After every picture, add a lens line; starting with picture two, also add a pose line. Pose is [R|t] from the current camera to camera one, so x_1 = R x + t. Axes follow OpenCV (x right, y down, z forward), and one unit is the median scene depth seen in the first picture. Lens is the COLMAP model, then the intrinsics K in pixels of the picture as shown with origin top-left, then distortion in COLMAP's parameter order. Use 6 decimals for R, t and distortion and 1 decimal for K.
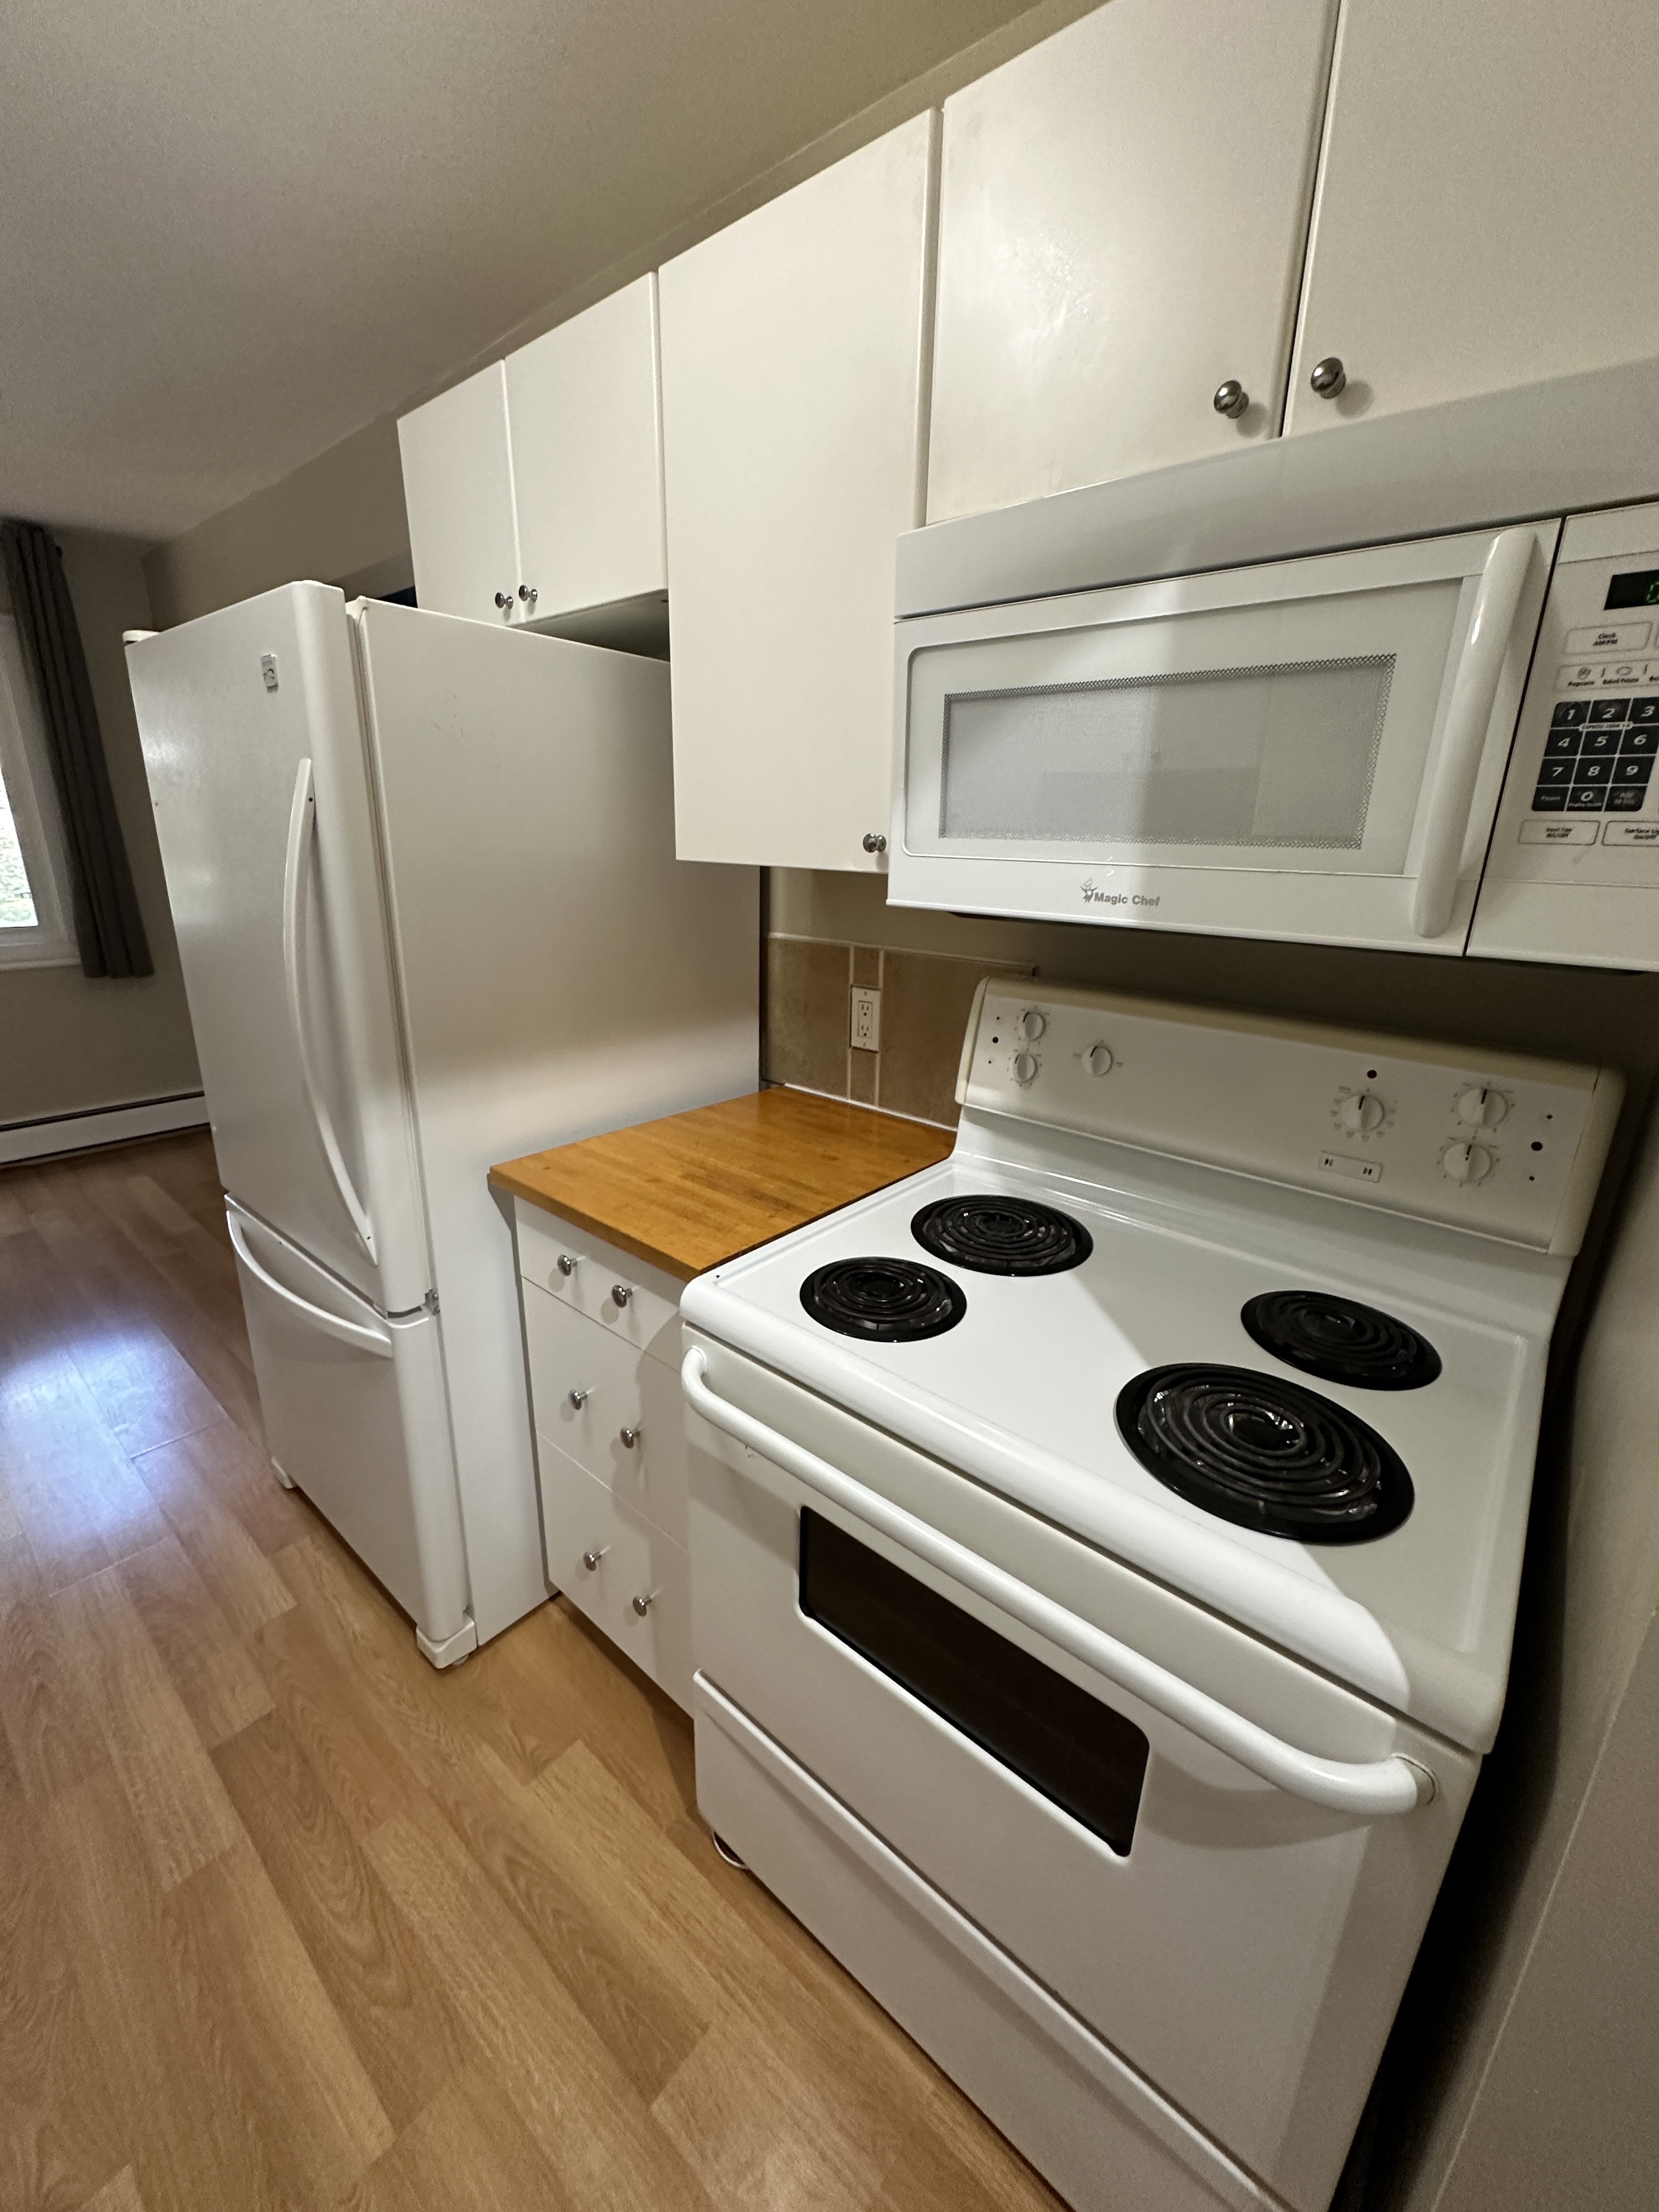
lens RADIAL K [[883.5, 0, 836.1], [0, 883.5, 1104.4], [0, 0, 1]] dist [-0.003337, 0.000870]
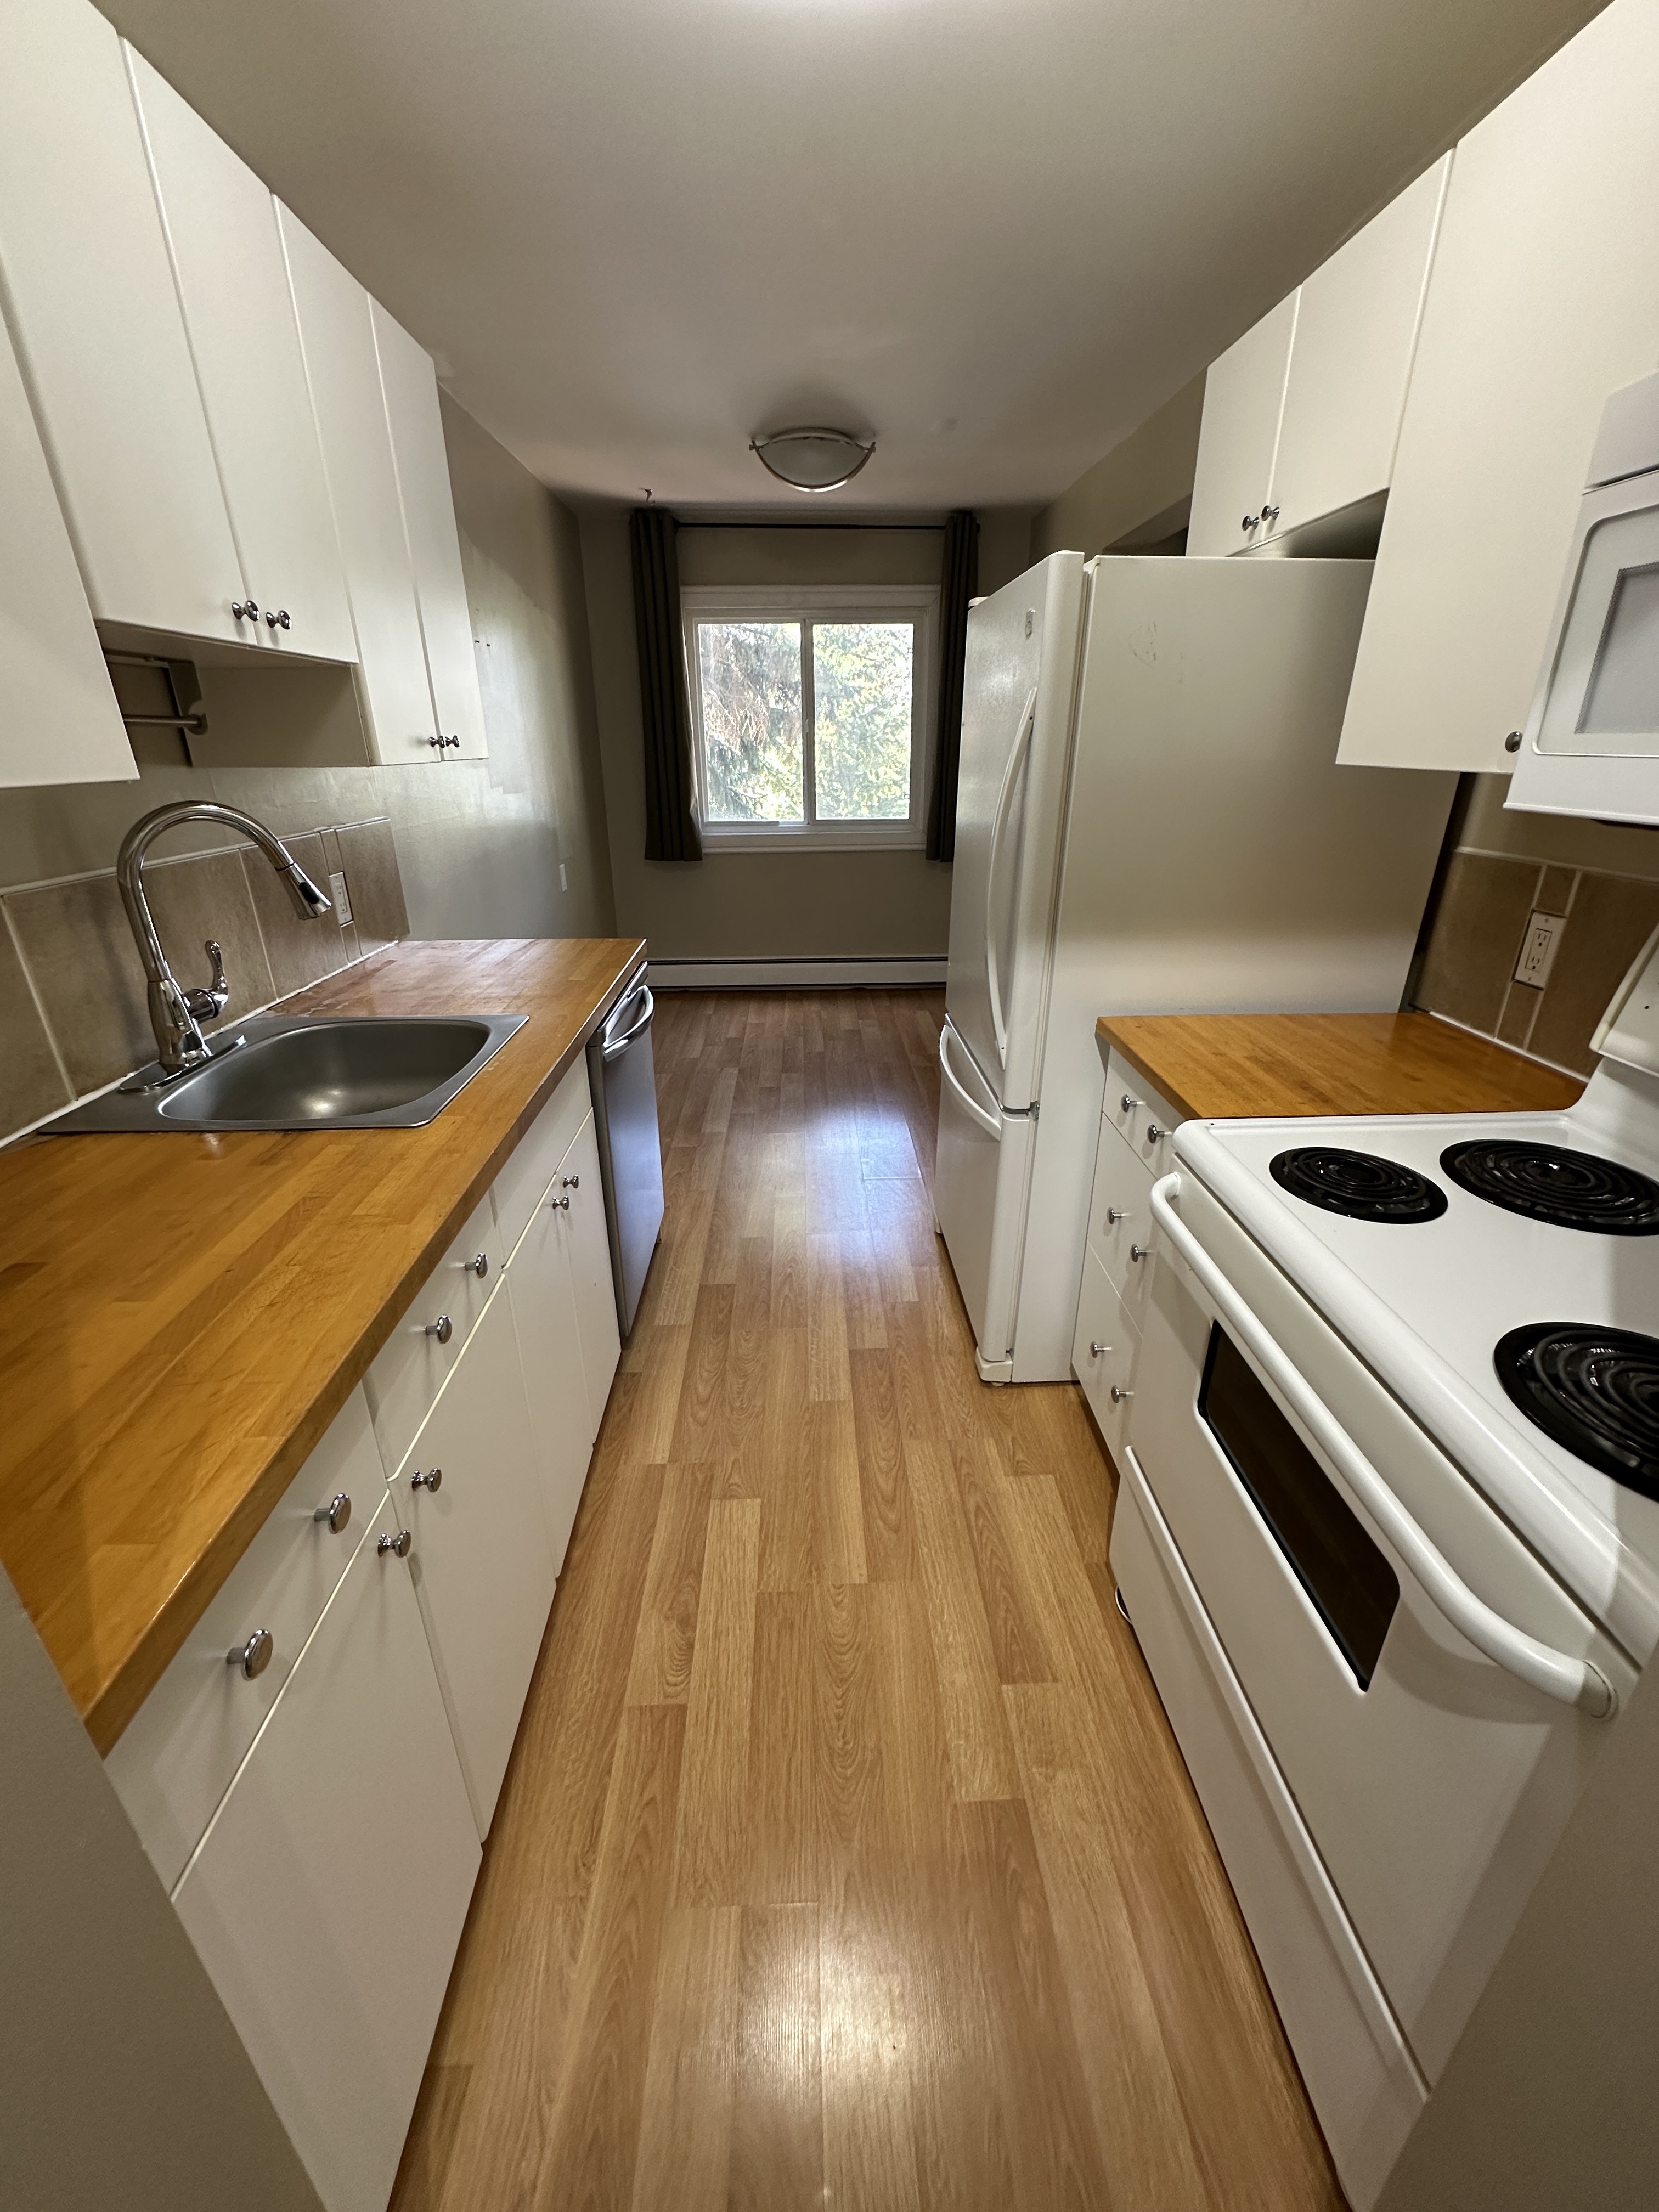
lens RADIAL K [[883.5, 0, 836.1], [0, 883.5, 1104.4], [0, 0, 1]] dist [-0.003337, 0.000870]
pose [[0.677187, 0.259630, -0.688484, 0.254060], [-0.199113, 0.965430, 0.168222, 0.054617], [0.708359, 0.023168, 0.705472, -0.144045]]
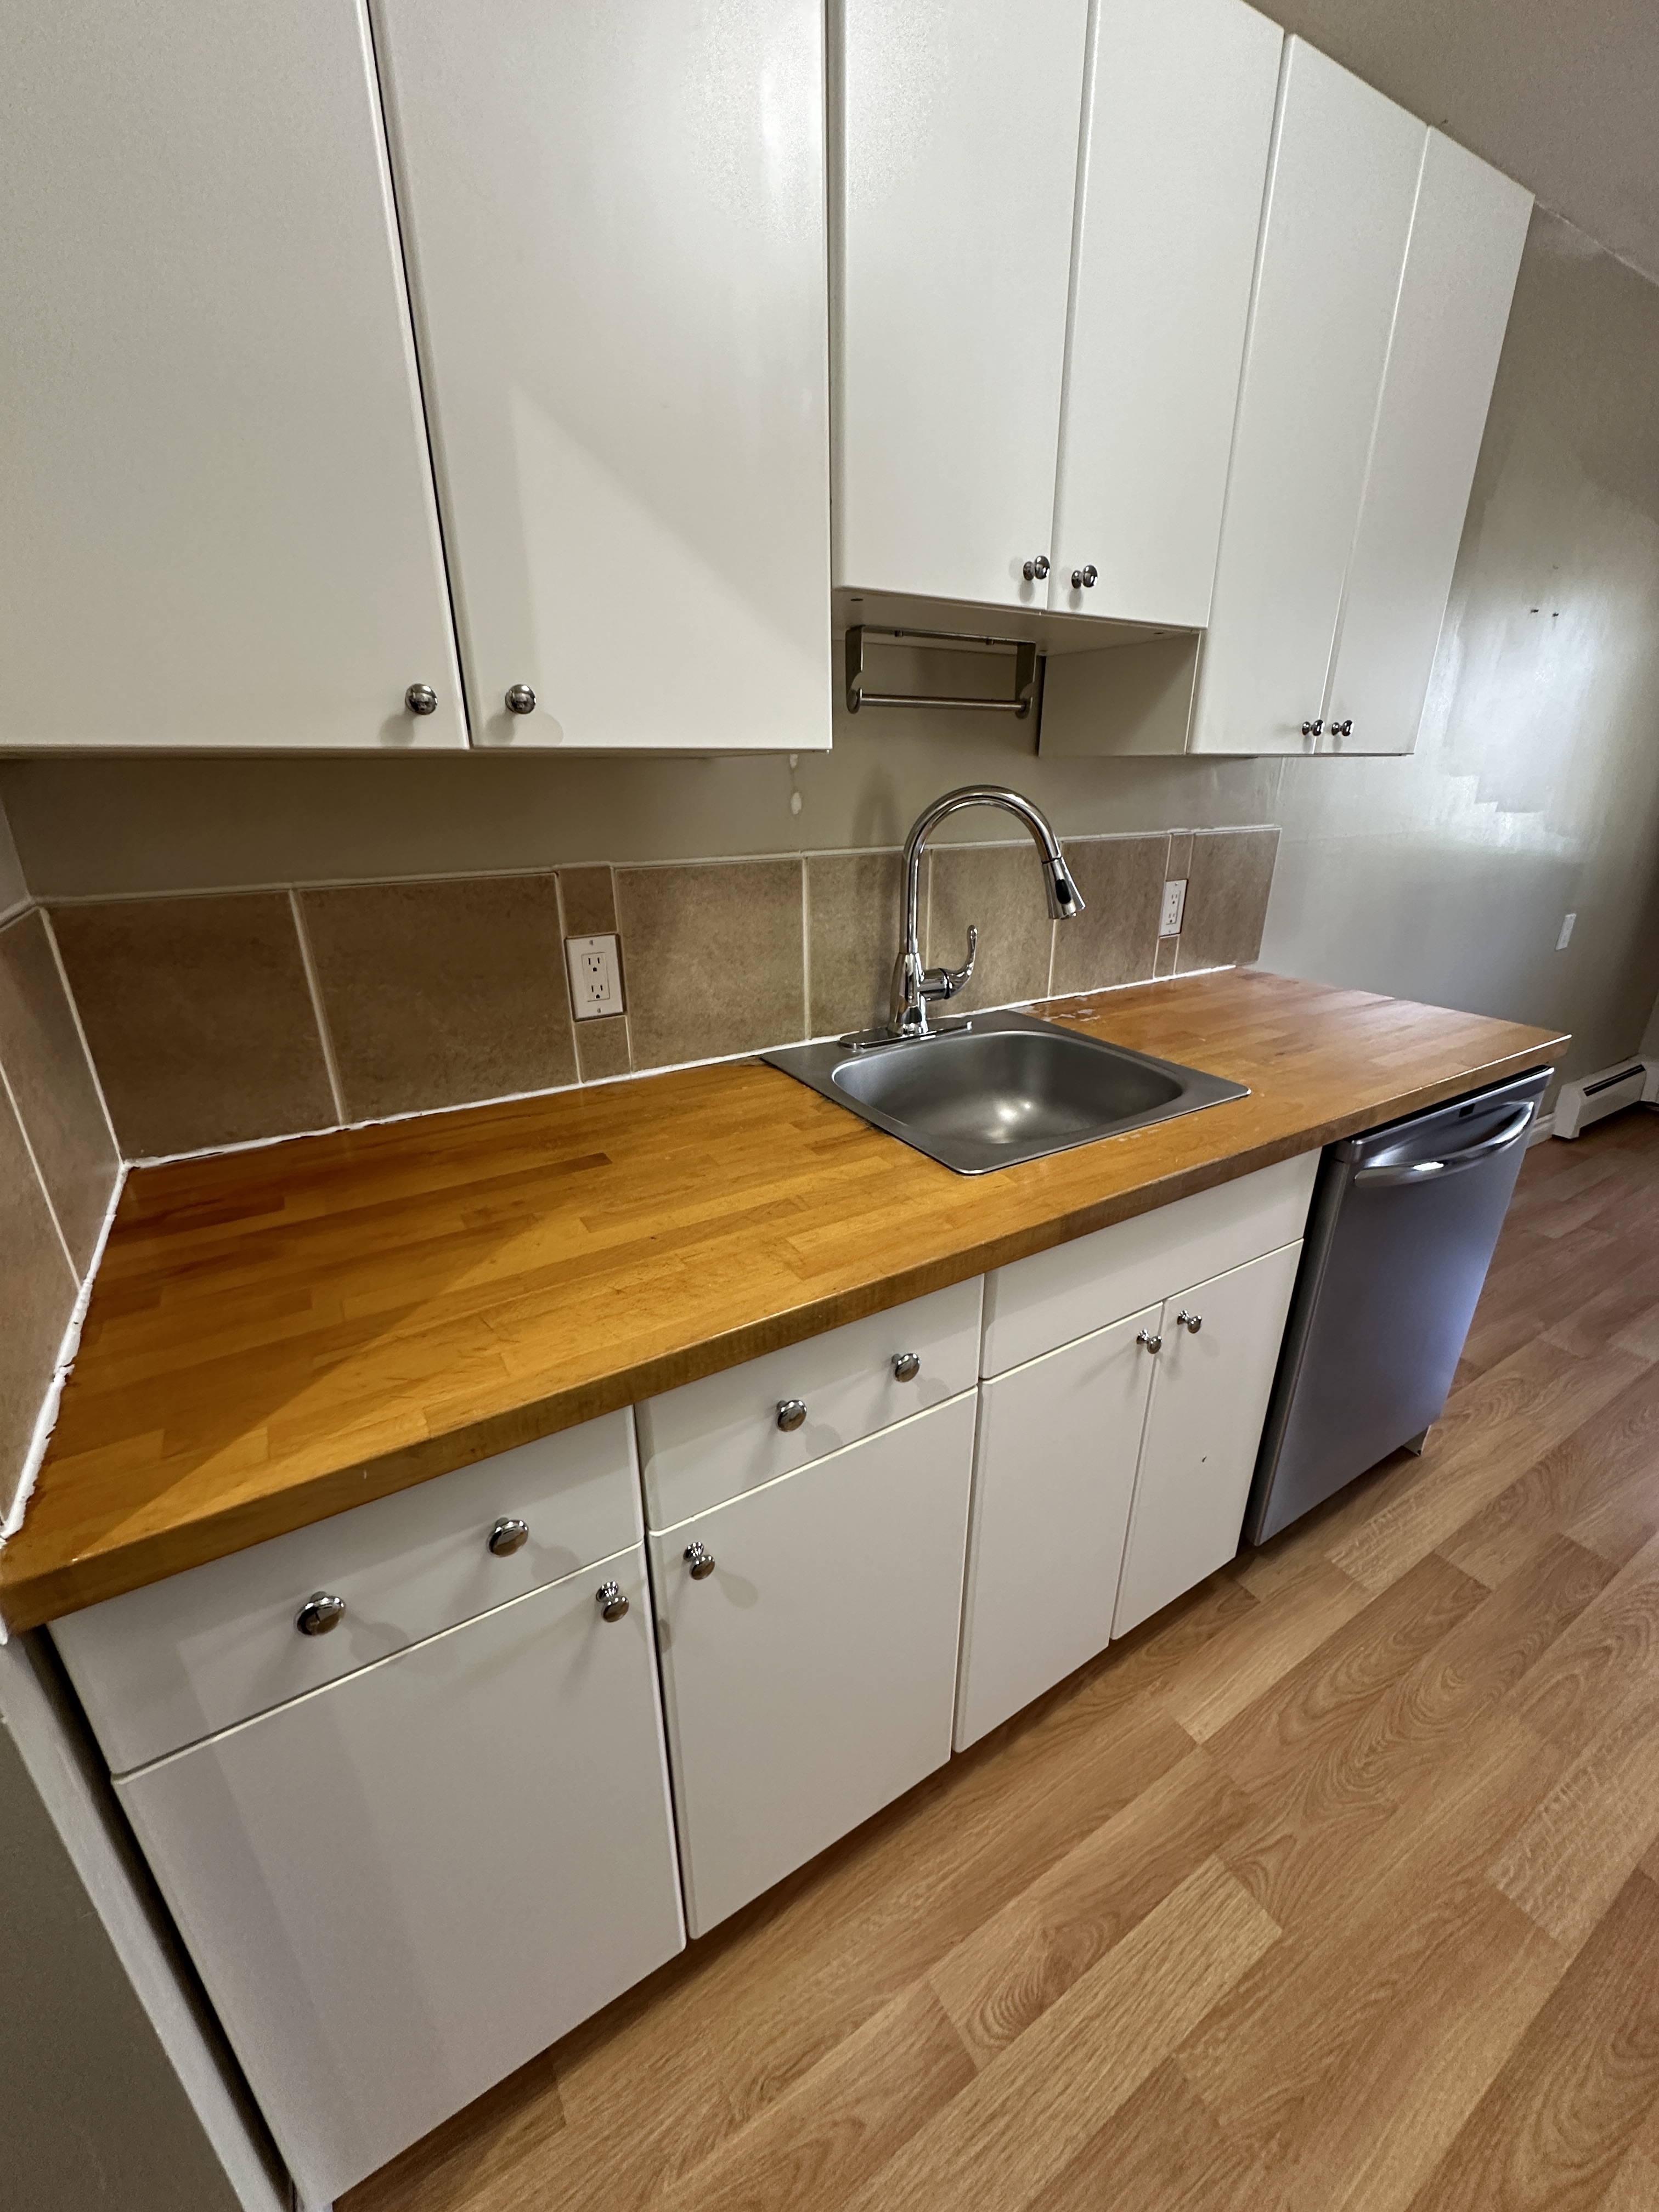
lens RADIAL K [[883.5, 0, 836.1], [0, 883.5, 1104.4], [0, 0, 1]] dist [-0.003337, 0.000870]
pose [[-0.312466, 0.321169, -0.893988, 0.033083], [-0.281767, 0.867421, 0.410108, -0.013530], [0.907178, 0.380041, -0.180545, 0.203500]]
